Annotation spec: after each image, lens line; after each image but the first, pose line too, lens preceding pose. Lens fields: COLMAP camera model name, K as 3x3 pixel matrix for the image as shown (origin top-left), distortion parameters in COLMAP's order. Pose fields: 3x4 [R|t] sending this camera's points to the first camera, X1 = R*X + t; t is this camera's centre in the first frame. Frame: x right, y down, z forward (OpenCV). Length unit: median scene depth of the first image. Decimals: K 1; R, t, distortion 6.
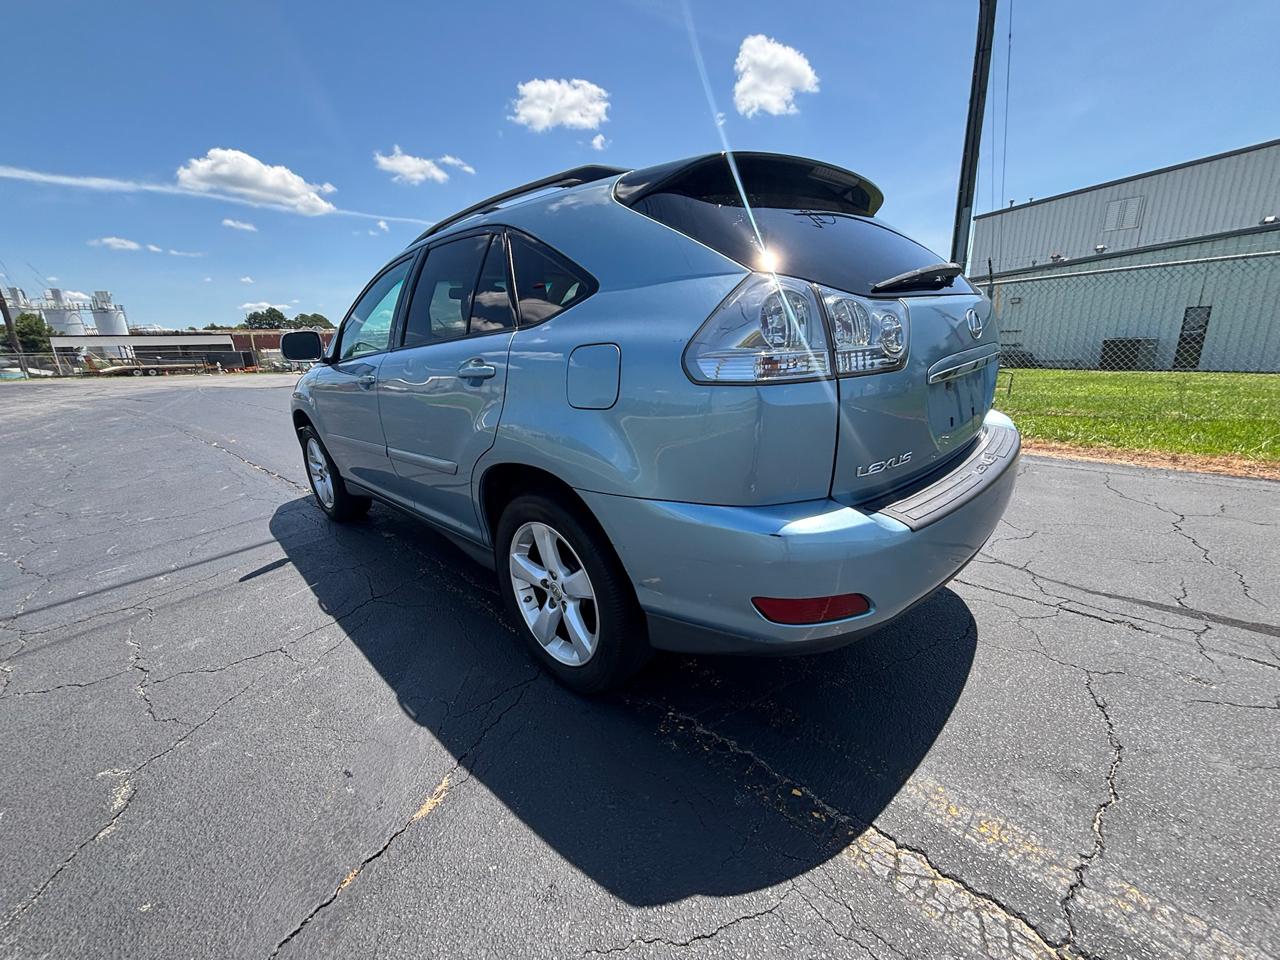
lens RADIAL K [[512.6, 0, 639.5], [0, 512.6, 477.4], [0, 0, 1]] dist [0.002194, 0.001045]
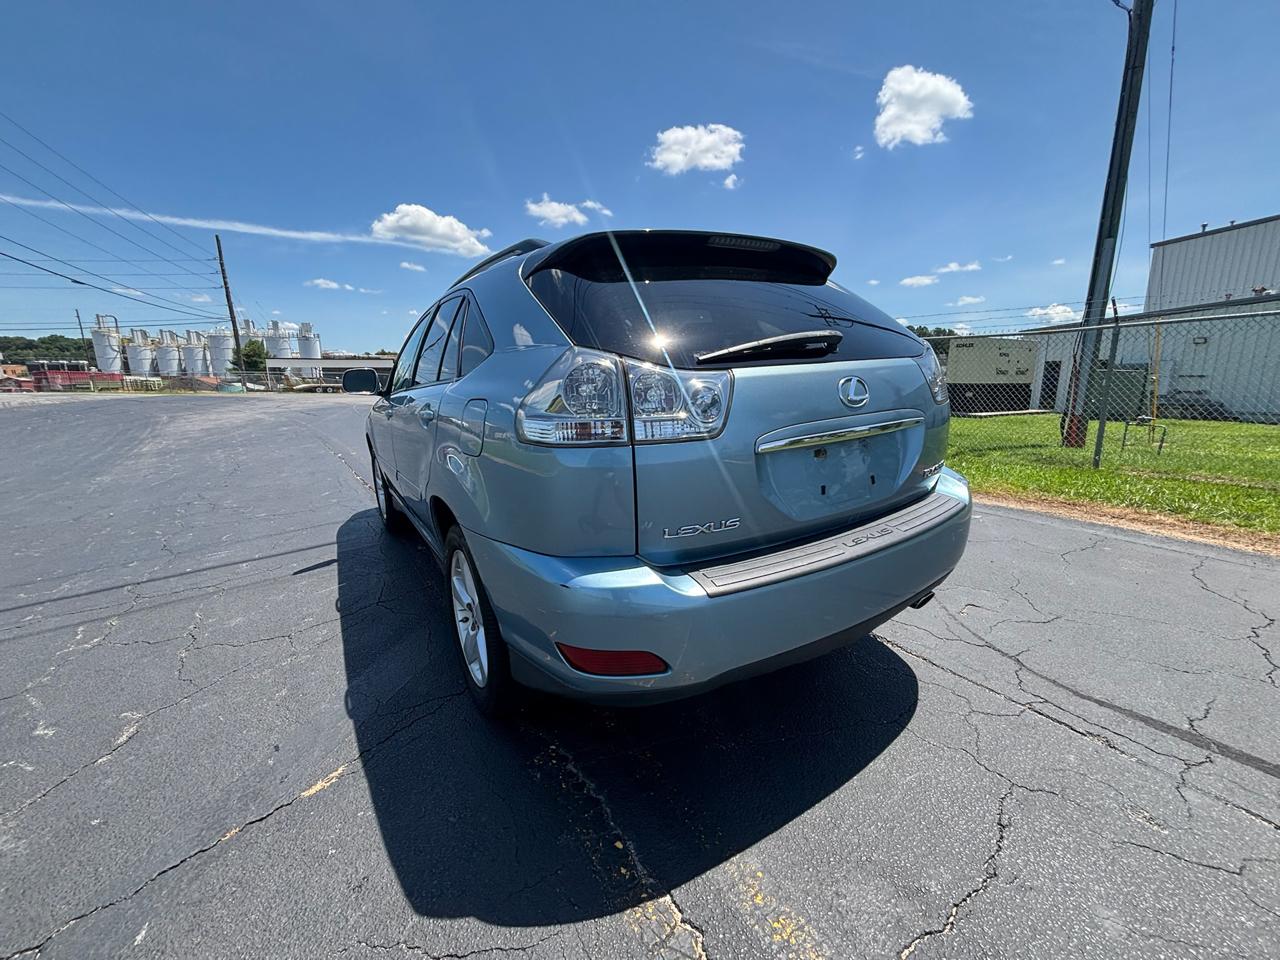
lens RADIAL K [[513.3, 0, 639.7], [0, 513.3, 478.5], [0, 0, 1]] dist [-0.000643, 0.001238]
pose [[0.974942, 0.069970, -0.211170, 0.270902], [-0.081633, 0.995553, -0.047015, -0.032723], [0.206941, 0.063075, 0.976318, -0.013125]]
